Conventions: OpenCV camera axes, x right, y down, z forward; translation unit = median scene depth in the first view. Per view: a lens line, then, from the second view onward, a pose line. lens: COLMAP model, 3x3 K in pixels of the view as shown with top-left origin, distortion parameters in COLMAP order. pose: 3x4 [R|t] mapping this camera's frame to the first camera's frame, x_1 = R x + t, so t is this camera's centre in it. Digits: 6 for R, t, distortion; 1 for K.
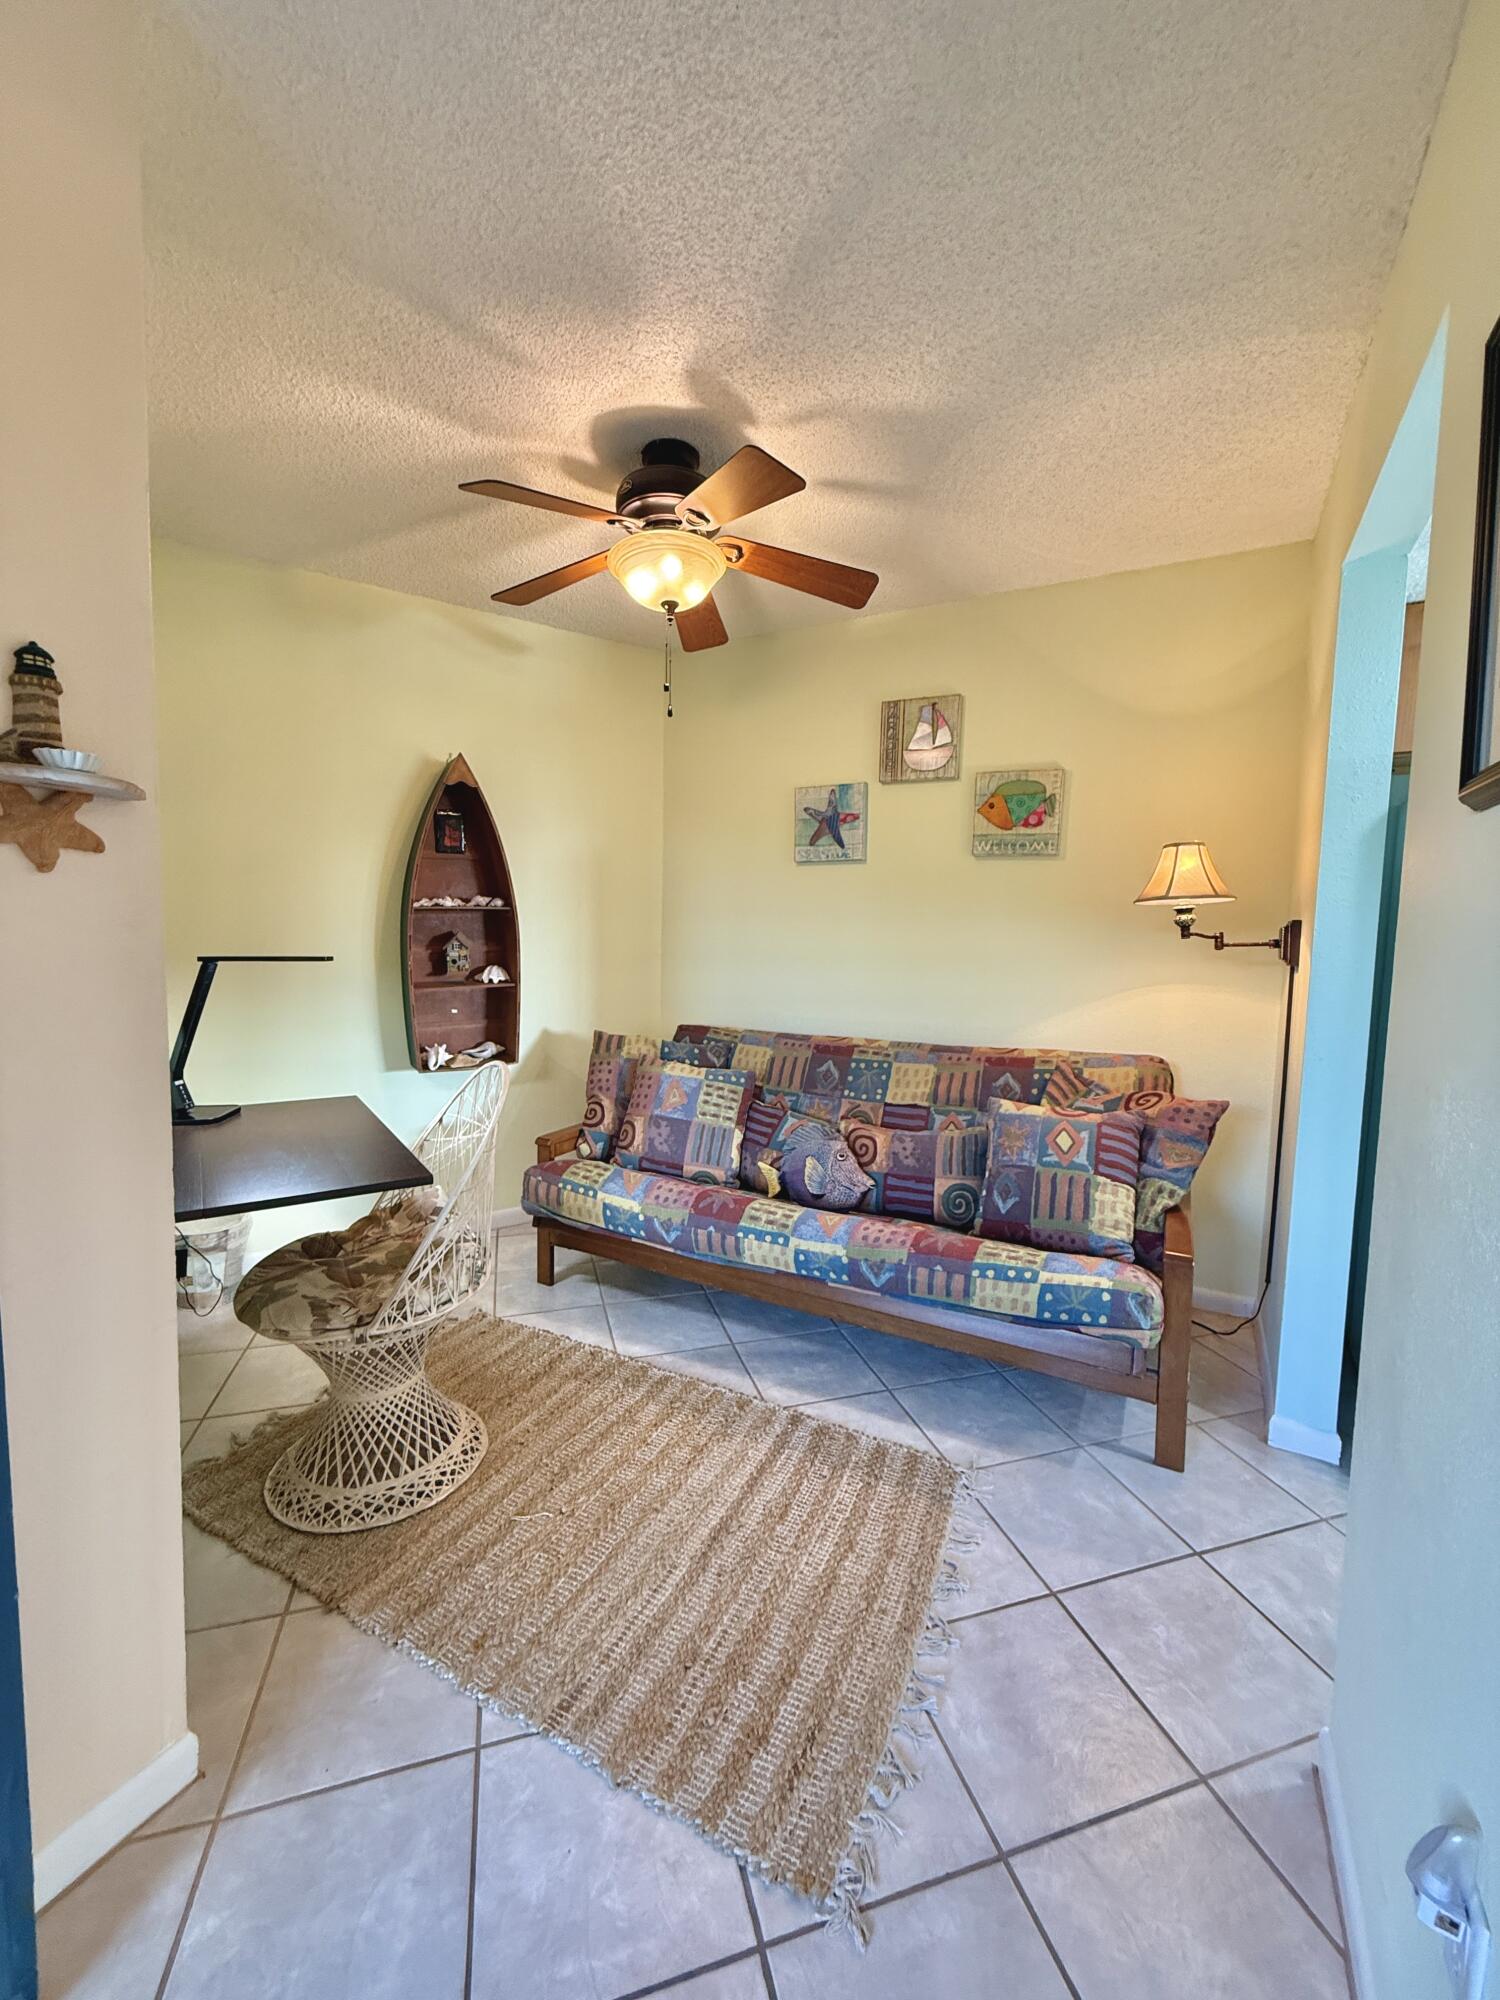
lens RADIAL K [[797.0, 0, 748.7], [0, 797.0, 993.0], [0, 0, 1]] dist [-0.002554, 0.000855]
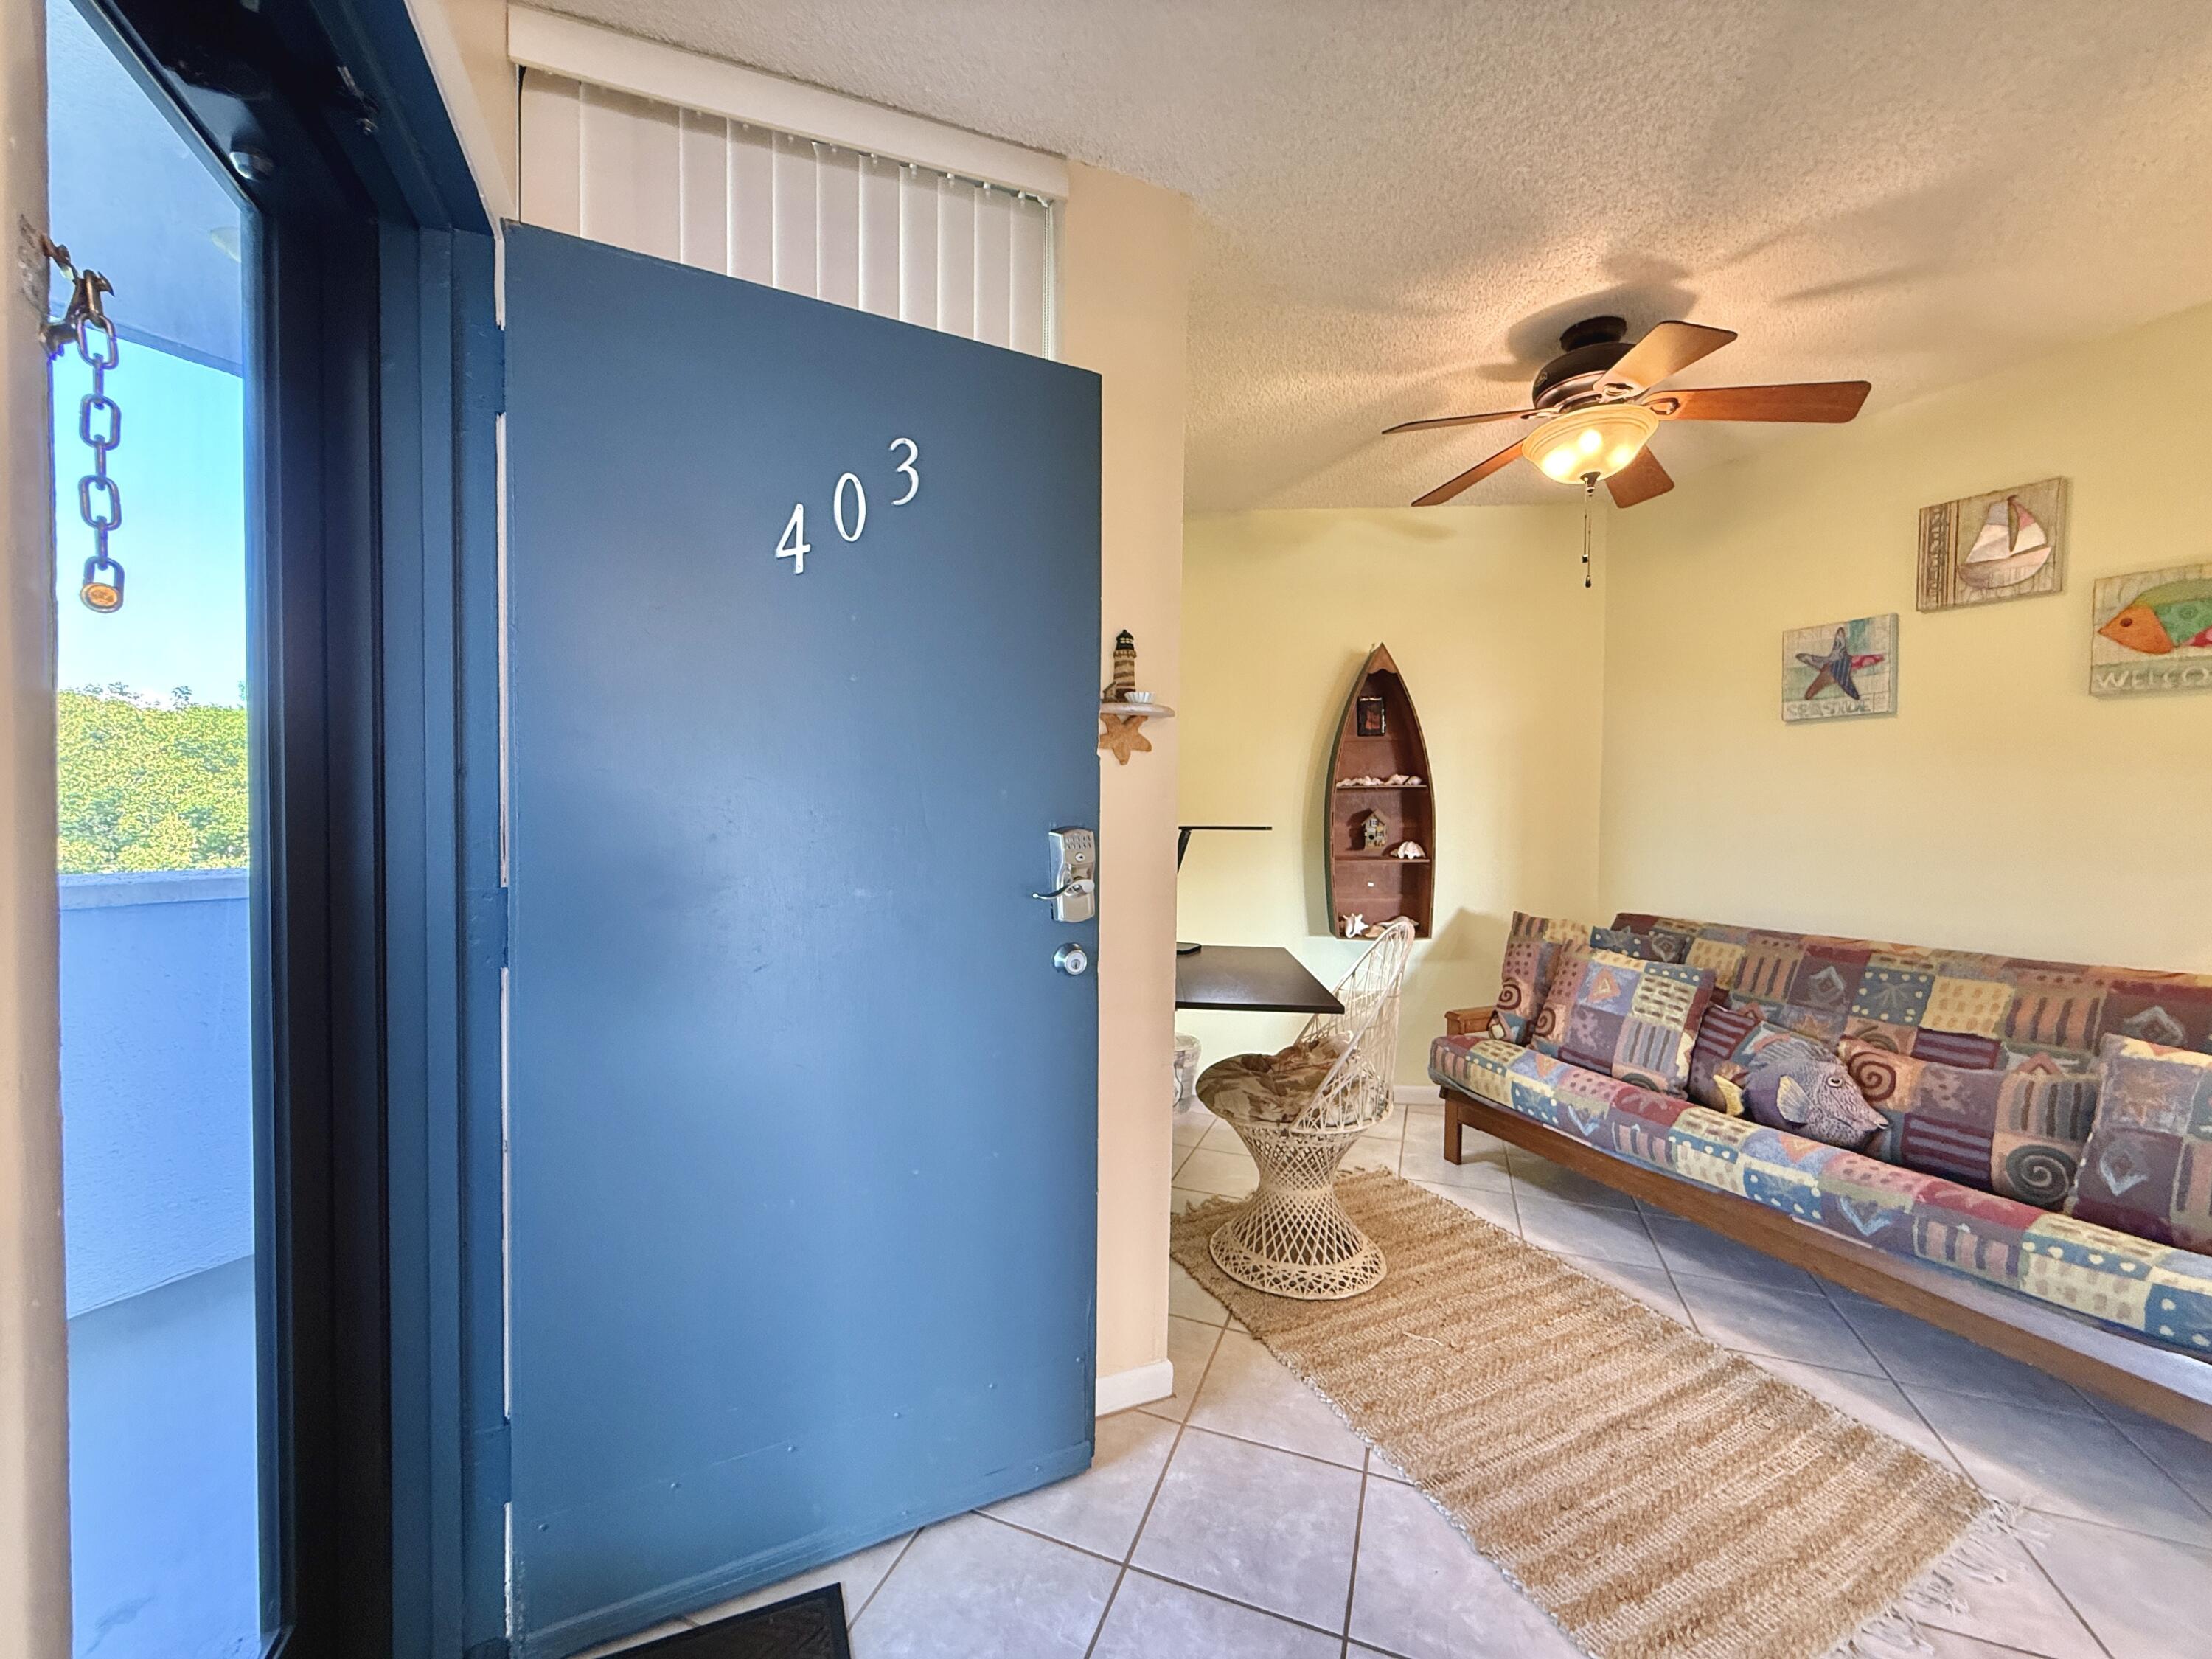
lens RADIAL K [[881.5, 0, 1106.5], [0, 881.5, 831.8], [0, 0, 1]] dist [-0.002554, 0.000855]
pose [[0.793486, 0.005705, -0.608562, 0.090760], [-0.042480, 0.998036, -0.046033, 0.032214], [0.607105, 0.062378, 0.792170, -0.207010]]
